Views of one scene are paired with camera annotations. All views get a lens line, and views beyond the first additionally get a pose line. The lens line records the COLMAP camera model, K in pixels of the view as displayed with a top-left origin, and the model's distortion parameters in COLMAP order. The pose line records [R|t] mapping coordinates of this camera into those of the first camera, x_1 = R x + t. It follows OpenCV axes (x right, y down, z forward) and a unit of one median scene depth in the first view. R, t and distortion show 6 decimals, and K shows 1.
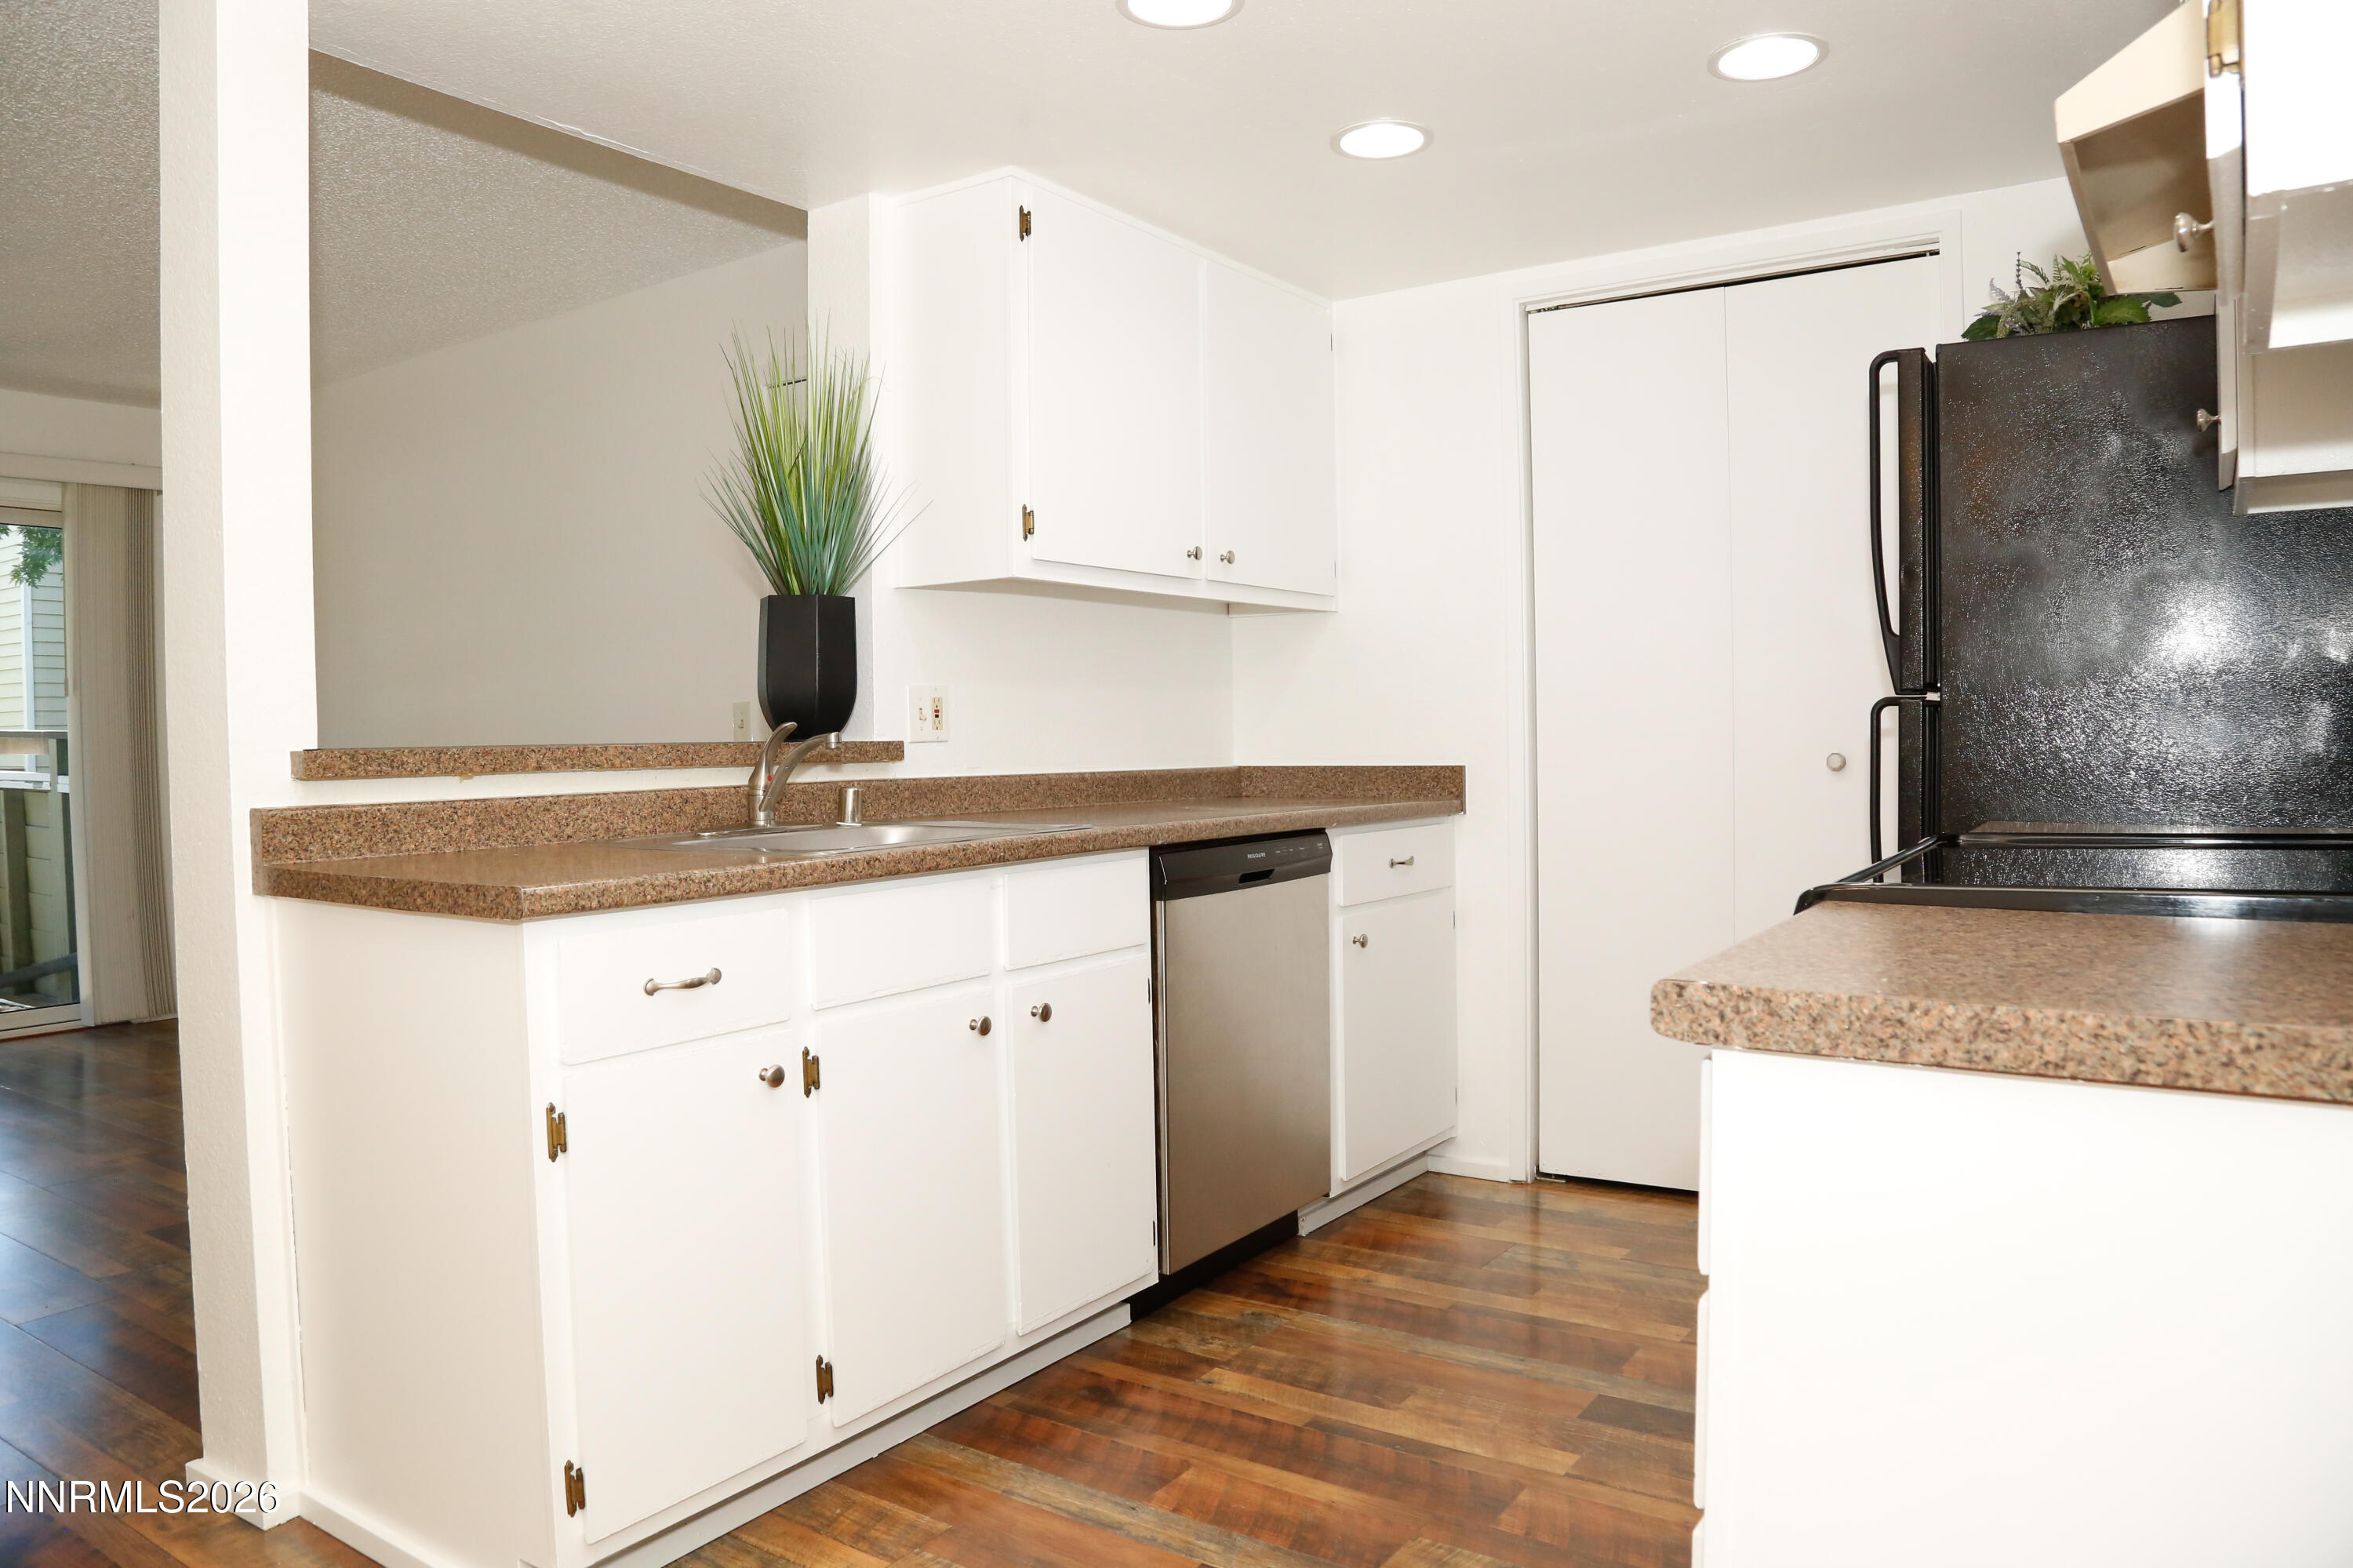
lens RADIAL K [[1593.8, 0, 1162.1], [0, 1593.8, 718.8], [0, 0, 1]] dist [-0.110644, 0.045599]
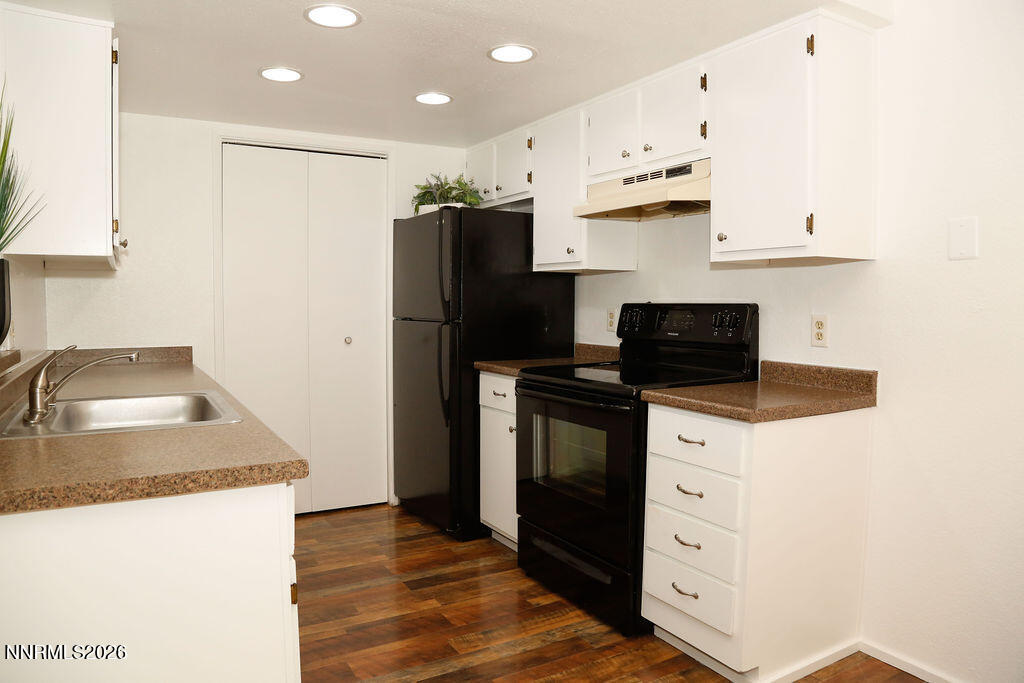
lens RADIAL K [[693.6, 0, 504.7], [0, 693.6, 332.5], [0, 0, 1]] dist [-0.110644, 0.045599]
pose [[0.424981, -0.024366, 0.904874, -0.719552], [-0.015821, 0.999285, 0.034339, -0.043650], [-0.905064, -0.028909, 0.424292, 0.352182]]
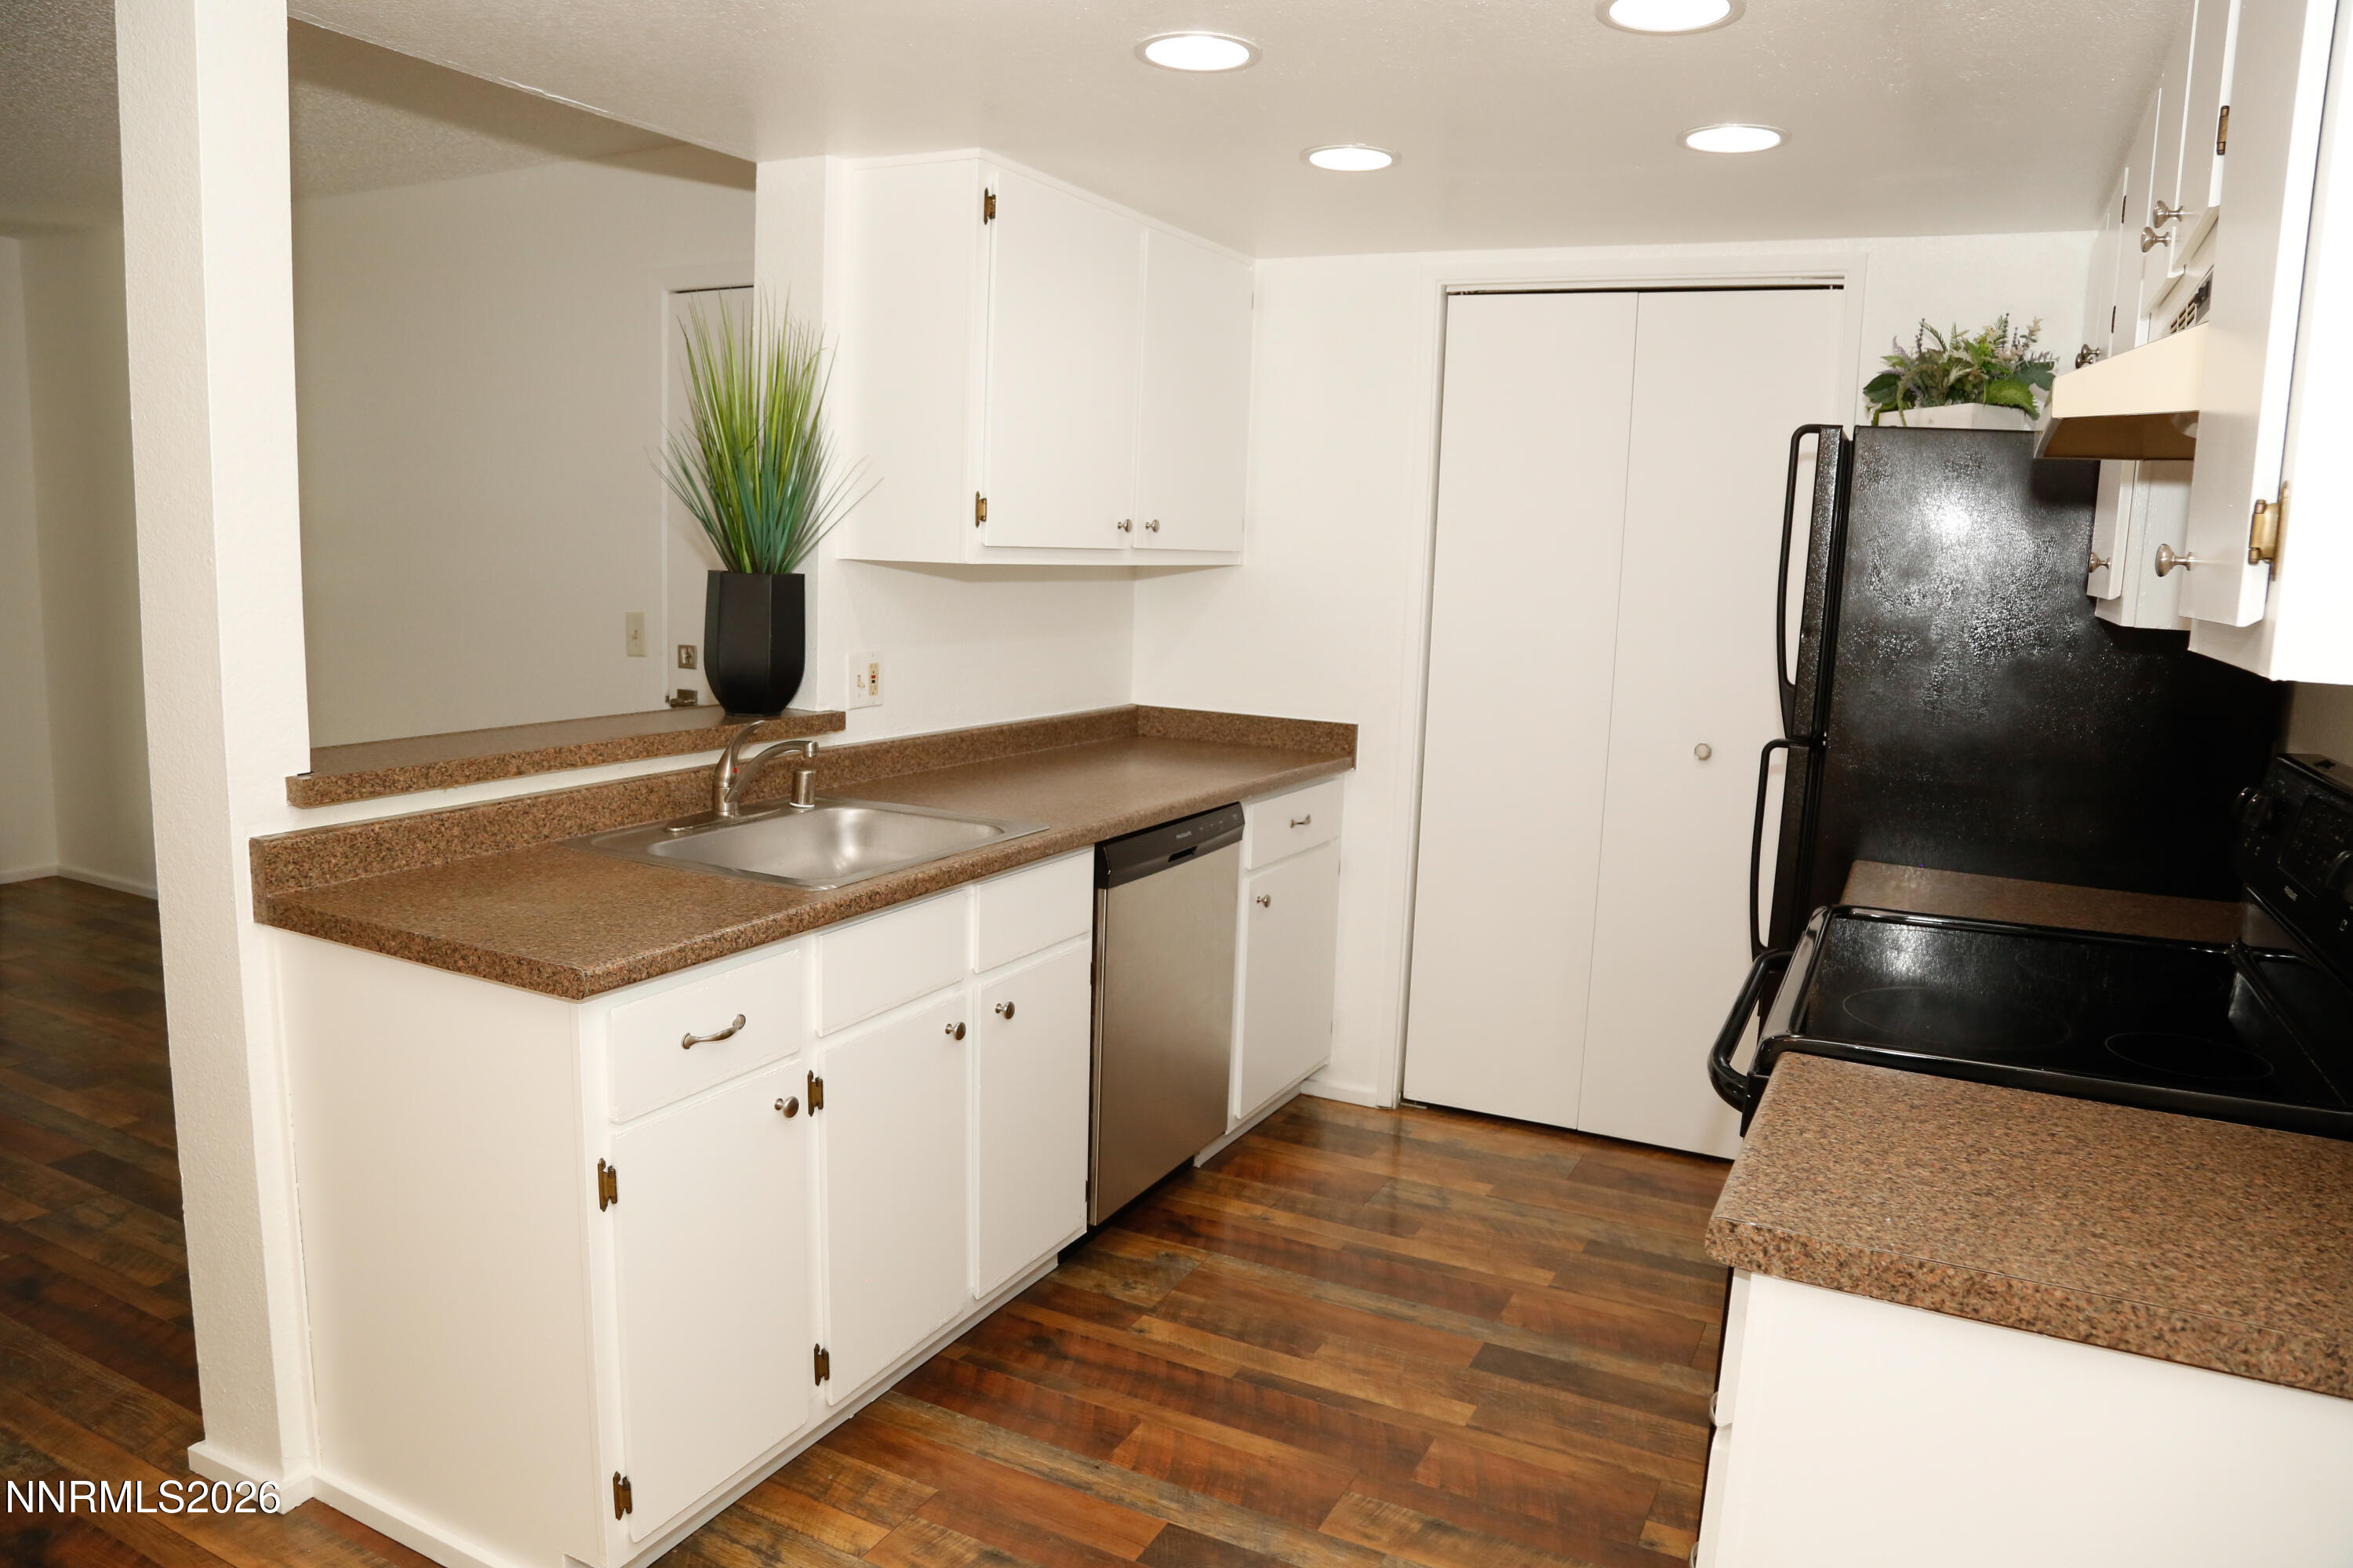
lens RADIAL K [[1593.8, 0, 1167.3], [0, 1593.8, 723.4], [0, 0, 1]] dist [-0.110644, 0.045599]
pose [[0.990173, 0.034818, 0.135446, -0.123126], [-0.051479, 0.991253, 0.121521, -0.146216], [-0.130030, -0.127300, 0.983304, -0.042439]]
